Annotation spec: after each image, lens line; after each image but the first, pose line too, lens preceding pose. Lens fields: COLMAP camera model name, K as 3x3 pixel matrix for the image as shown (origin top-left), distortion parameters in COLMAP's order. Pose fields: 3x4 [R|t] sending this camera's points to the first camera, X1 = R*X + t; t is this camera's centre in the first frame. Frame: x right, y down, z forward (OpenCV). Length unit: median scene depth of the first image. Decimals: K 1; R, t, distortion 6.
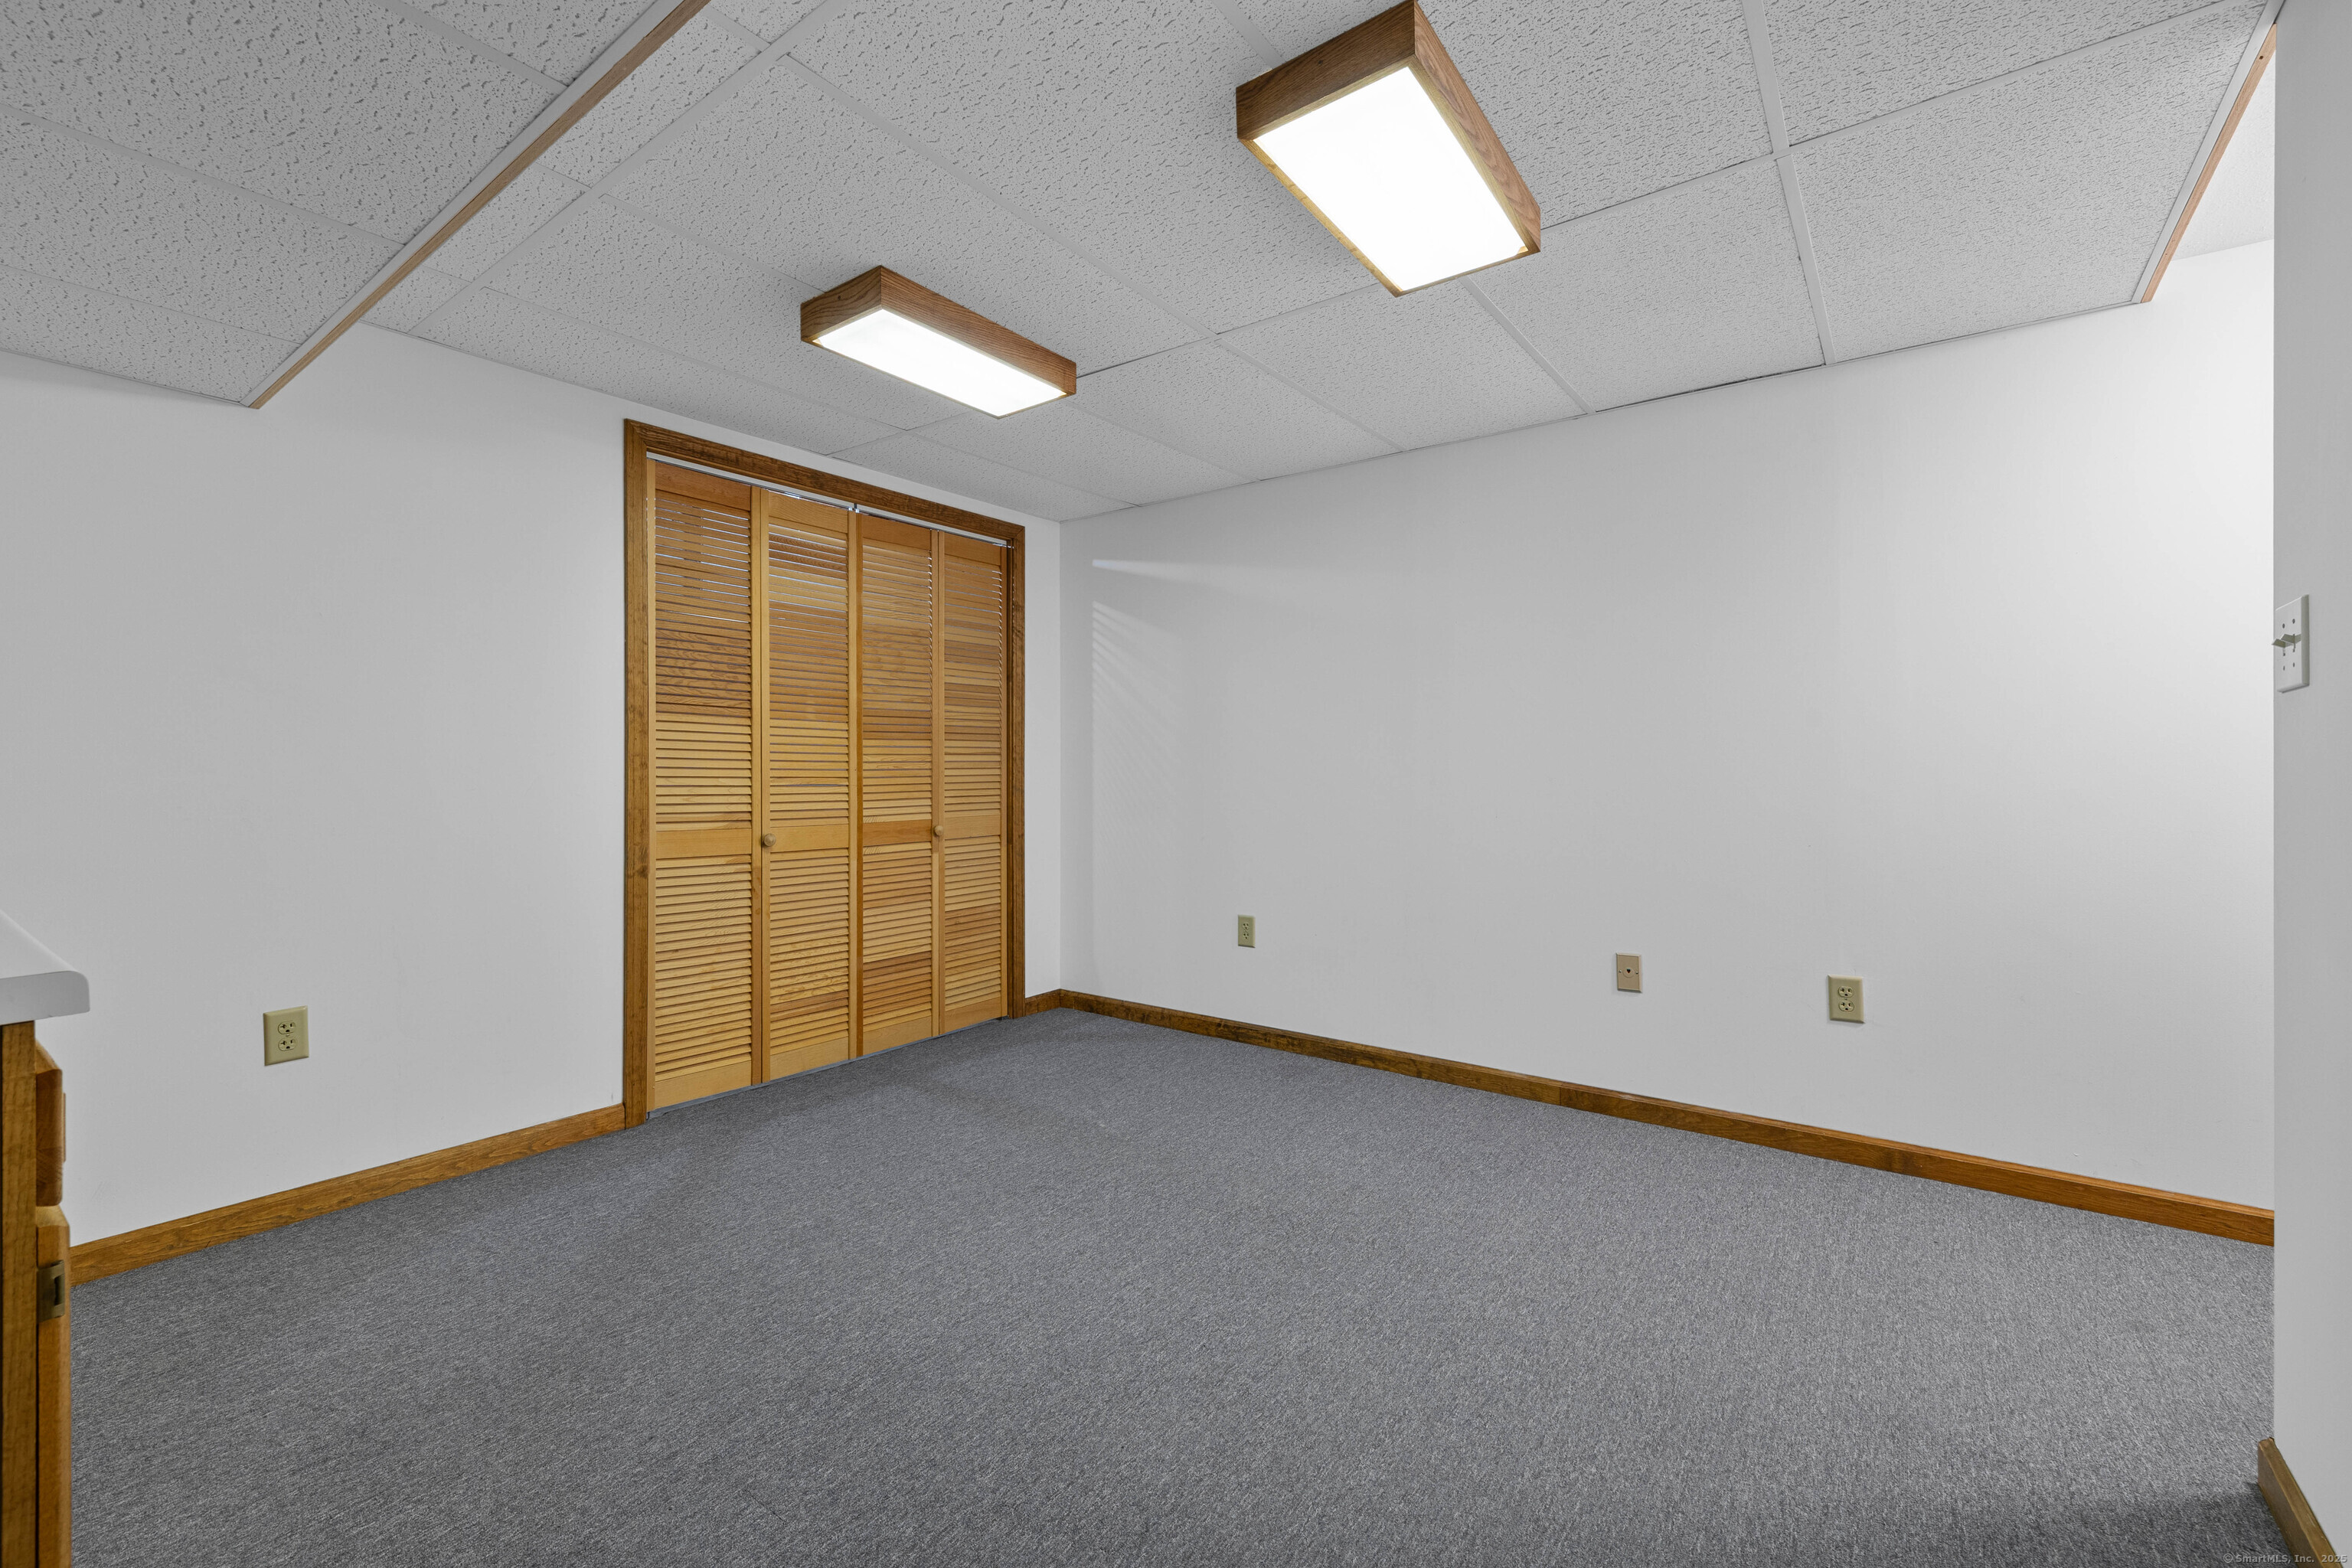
lens RADIAL K [[995.8, 0, 1164.2], [0, 995.8, 769.5], [0, 0, 1]] dist [0.004623, -0.001048]
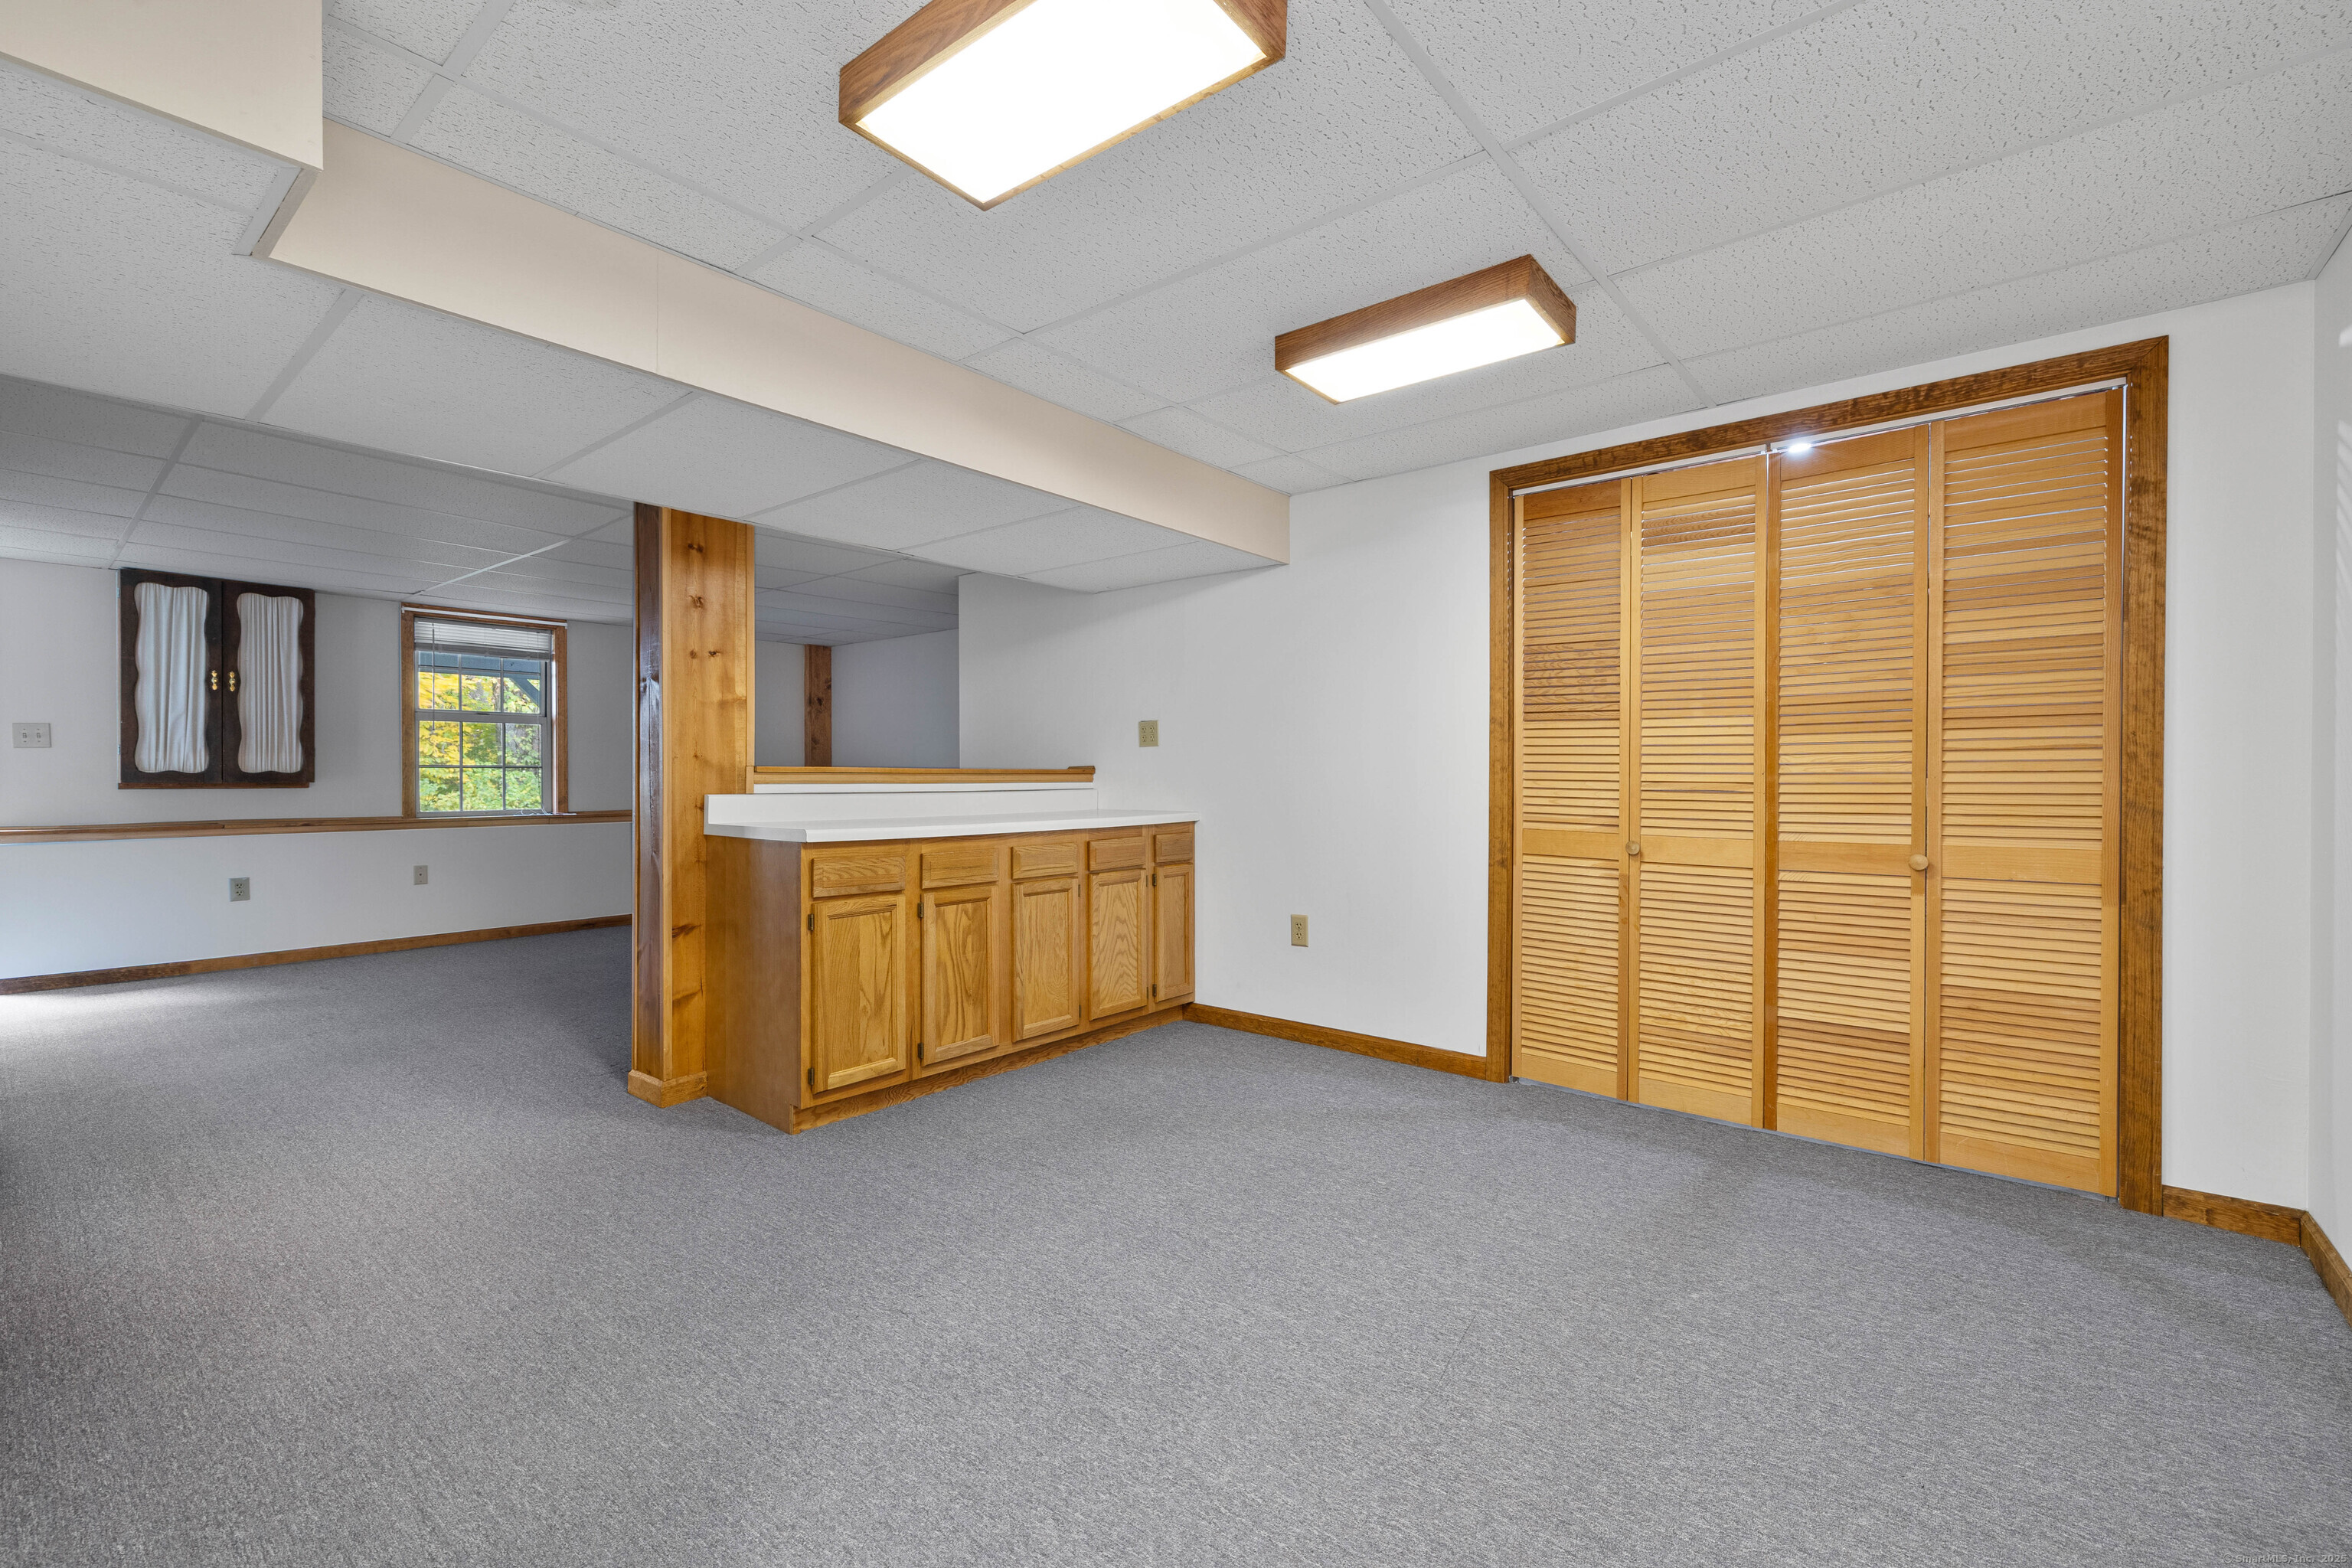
lens RADIAL K [[995.8, 0, 1166.1], [0, 995.8, 783.1], [0, 0, 1]] dist [0.004623, -0.001048]
pose [[-0.048345, 0.010613, -0.998774, 0.563387], [-0.001793, 0.999941, 0.010712, 0.000129], [0.998829, 0.002309, -0.048323, 0.596490]]
